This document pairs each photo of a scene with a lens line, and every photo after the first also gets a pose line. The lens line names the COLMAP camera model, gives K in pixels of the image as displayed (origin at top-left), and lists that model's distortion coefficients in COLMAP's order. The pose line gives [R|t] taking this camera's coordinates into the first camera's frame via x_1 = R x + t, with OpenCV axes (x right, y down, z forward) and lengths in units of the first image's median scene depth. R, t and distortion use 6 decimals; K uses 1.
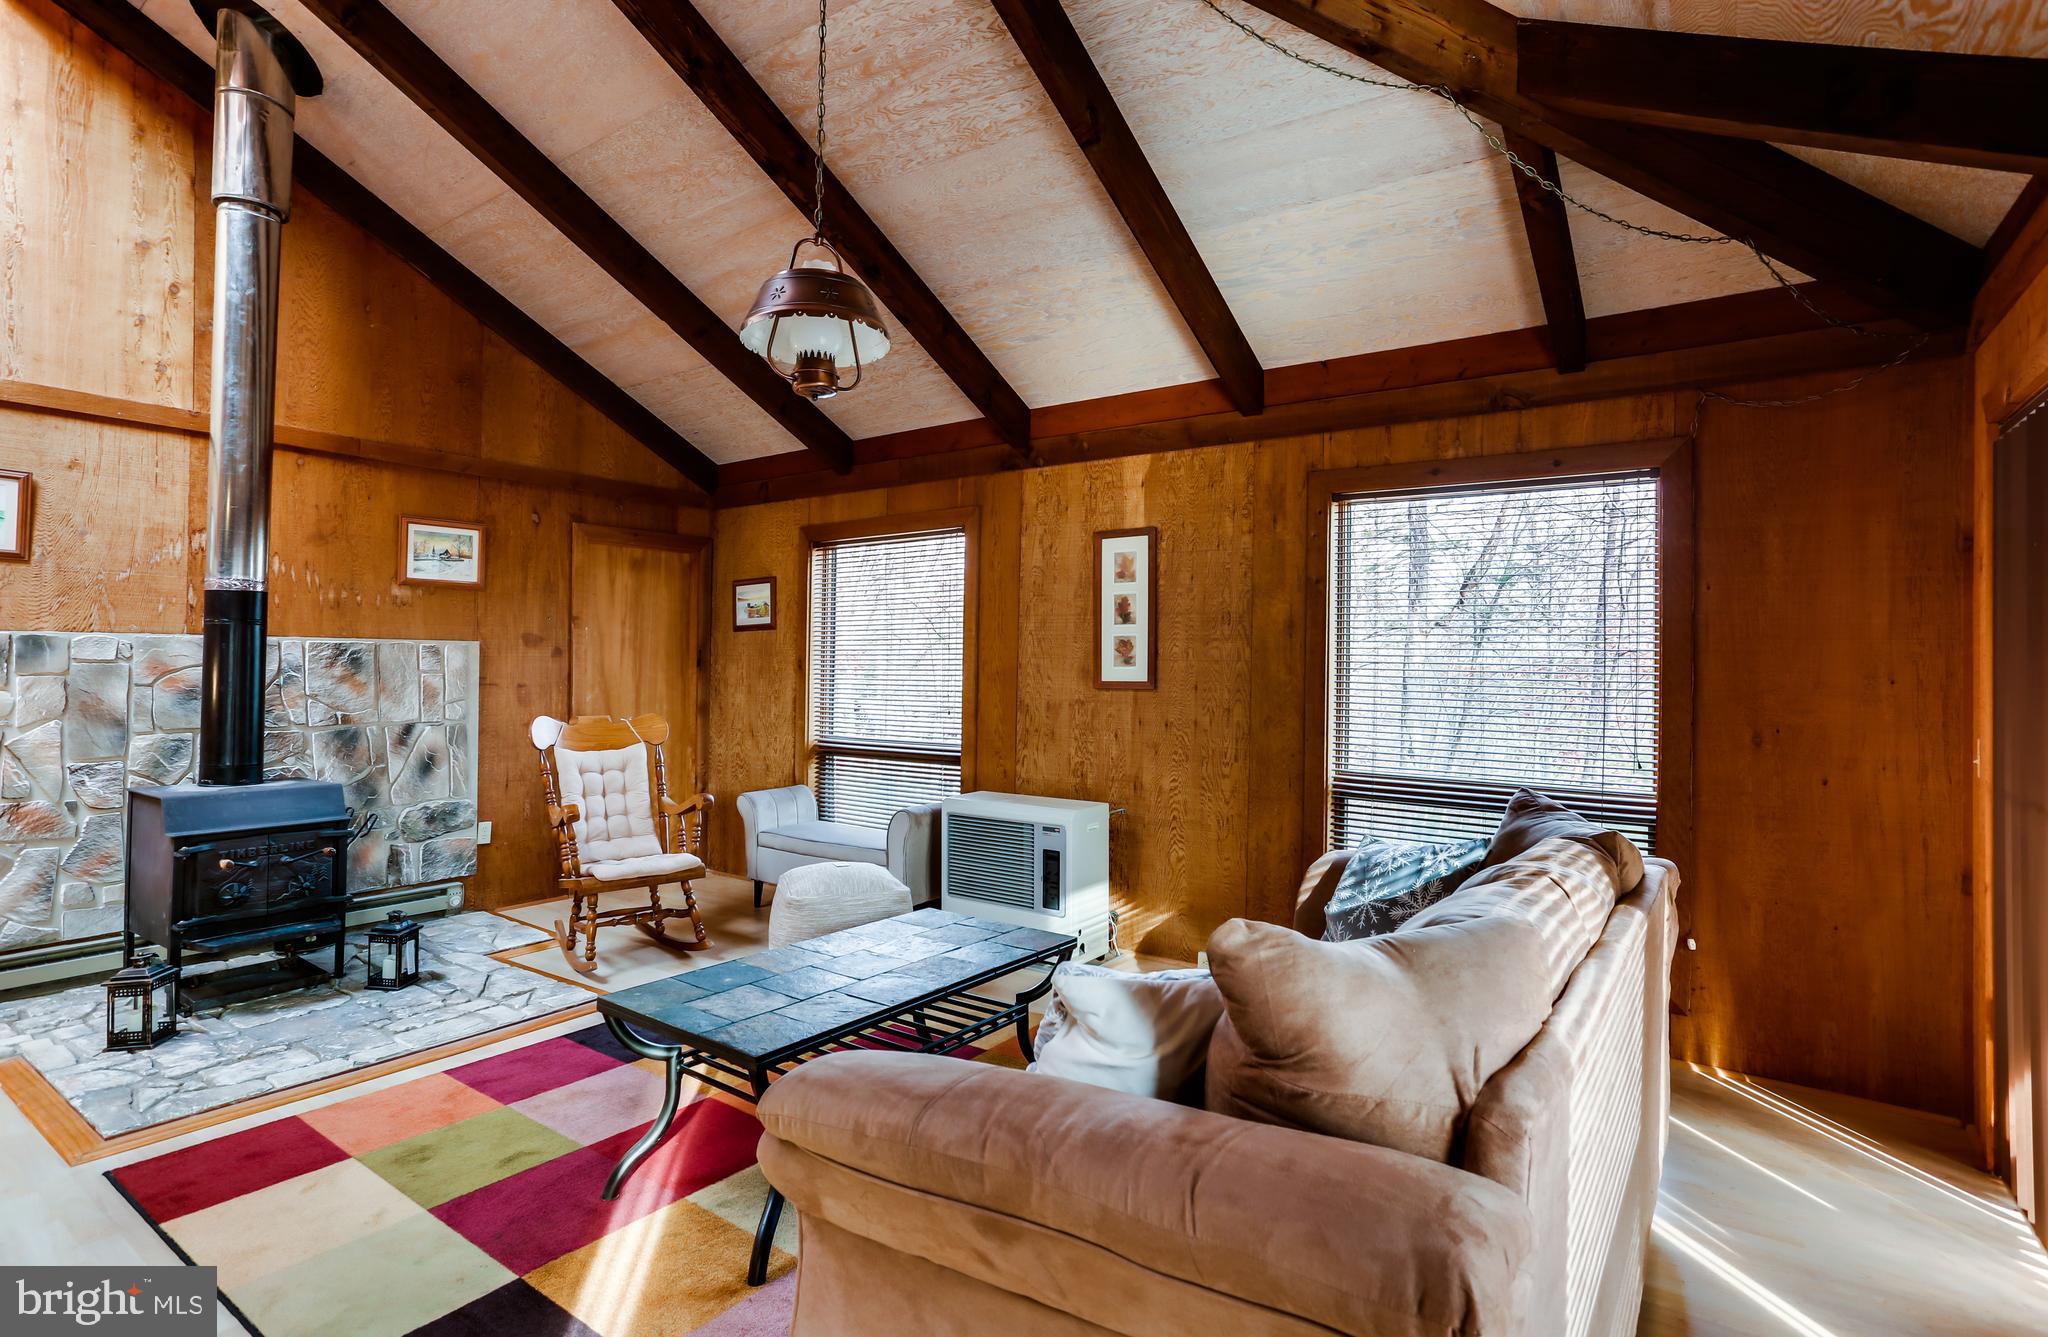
lens RADIAL K [[997.8, 0, 1021.6], [0, 997.8, 649.8], [0, 0, 1]] dist [-0.034890, 0.016990]
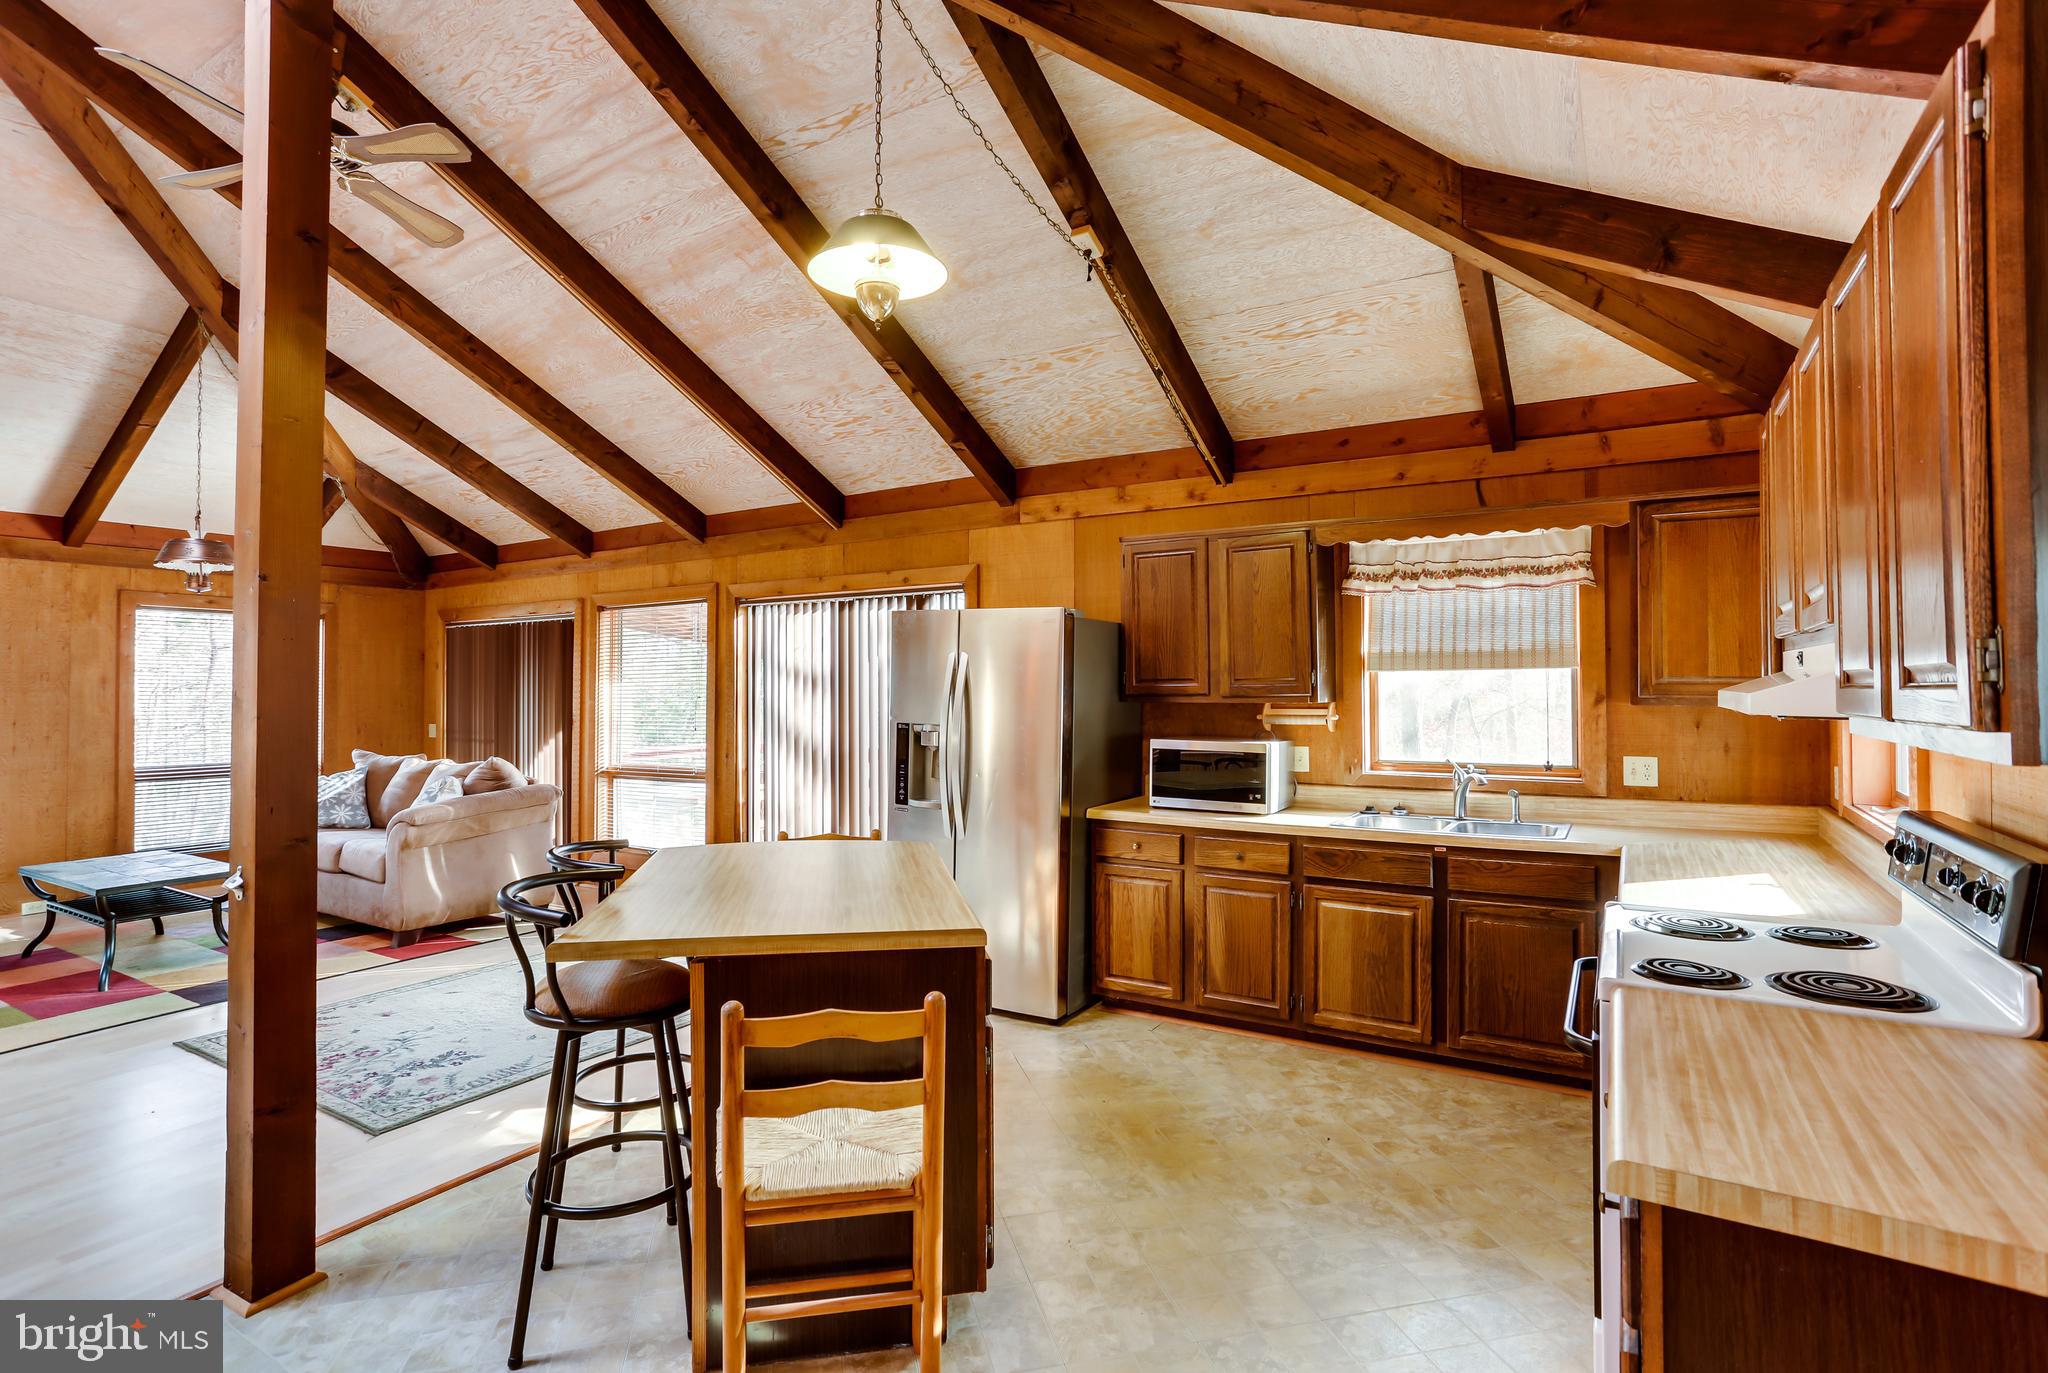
lens RADIAL K [[1013.1, 0, 1025.6], [0, 1013.1, 672.8], [0, 0, 1]] dist [-0.031519, 0.020979]
pose [[-0.066075, 0.003805, 0.997807, -1.323904], [-0.008094, 0.999958, -0.004350, -0.039975], [-0.997782, -0.008364, -0.066041, -0.356728]]
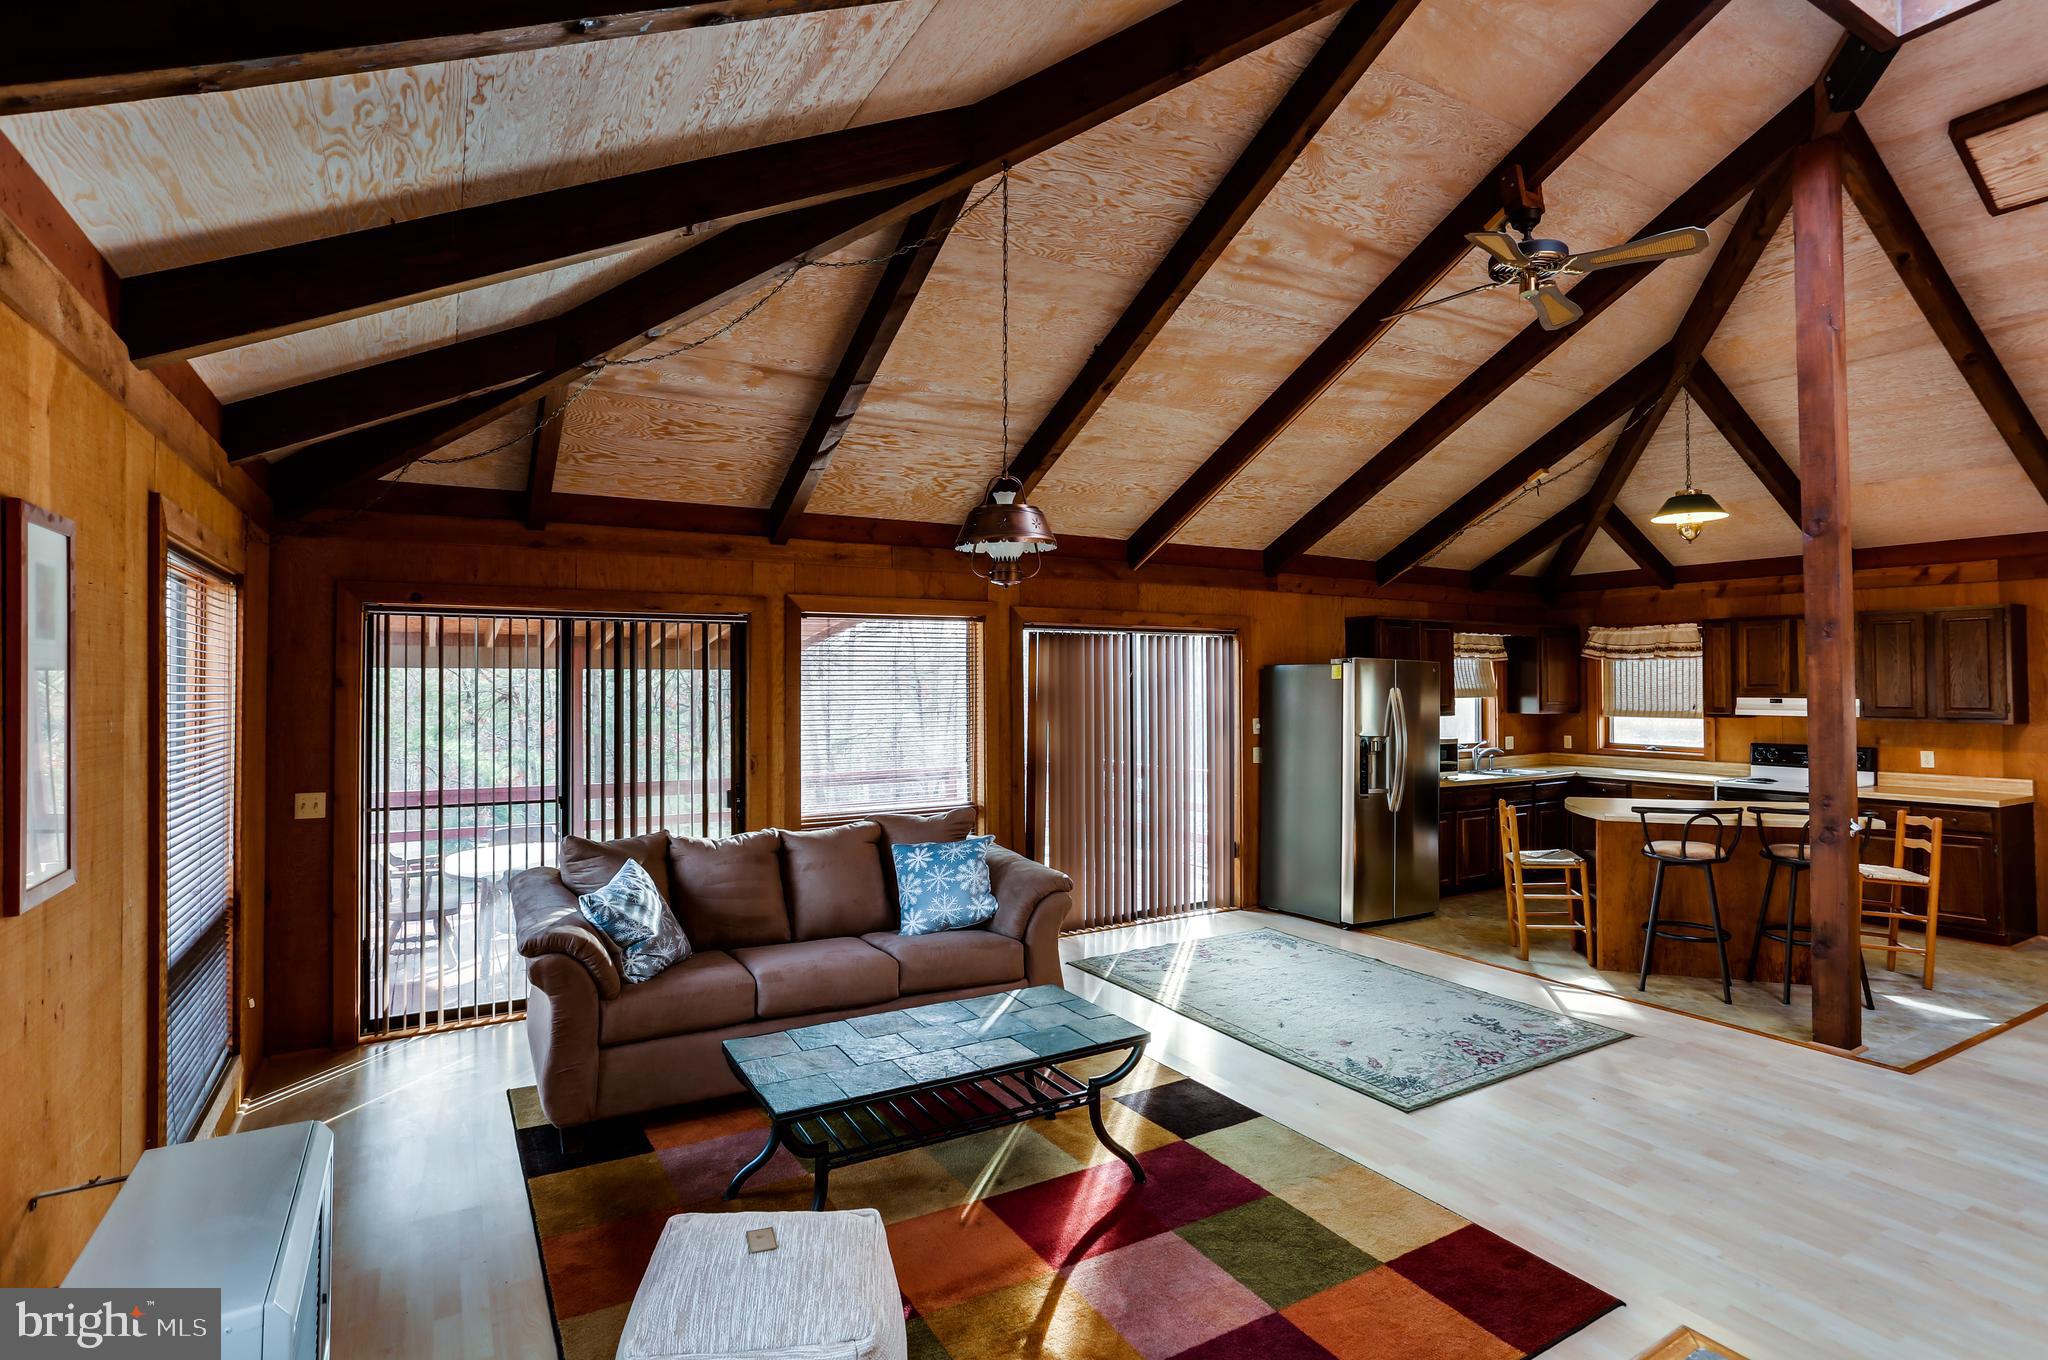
lens RADIAL K [[1013.1, 0, 1018.4], [0, 1013.1, 670.8], [0, 0, 1]] dist [-0.031519, 0.020979]
pose [[-0.914734, -0.002436, 0.404049, -0.432181], [-0.011618, 0.999727, -0.020277, -0.052234], [-0.403889, -0.023242, -0.914513, 1.224814]]
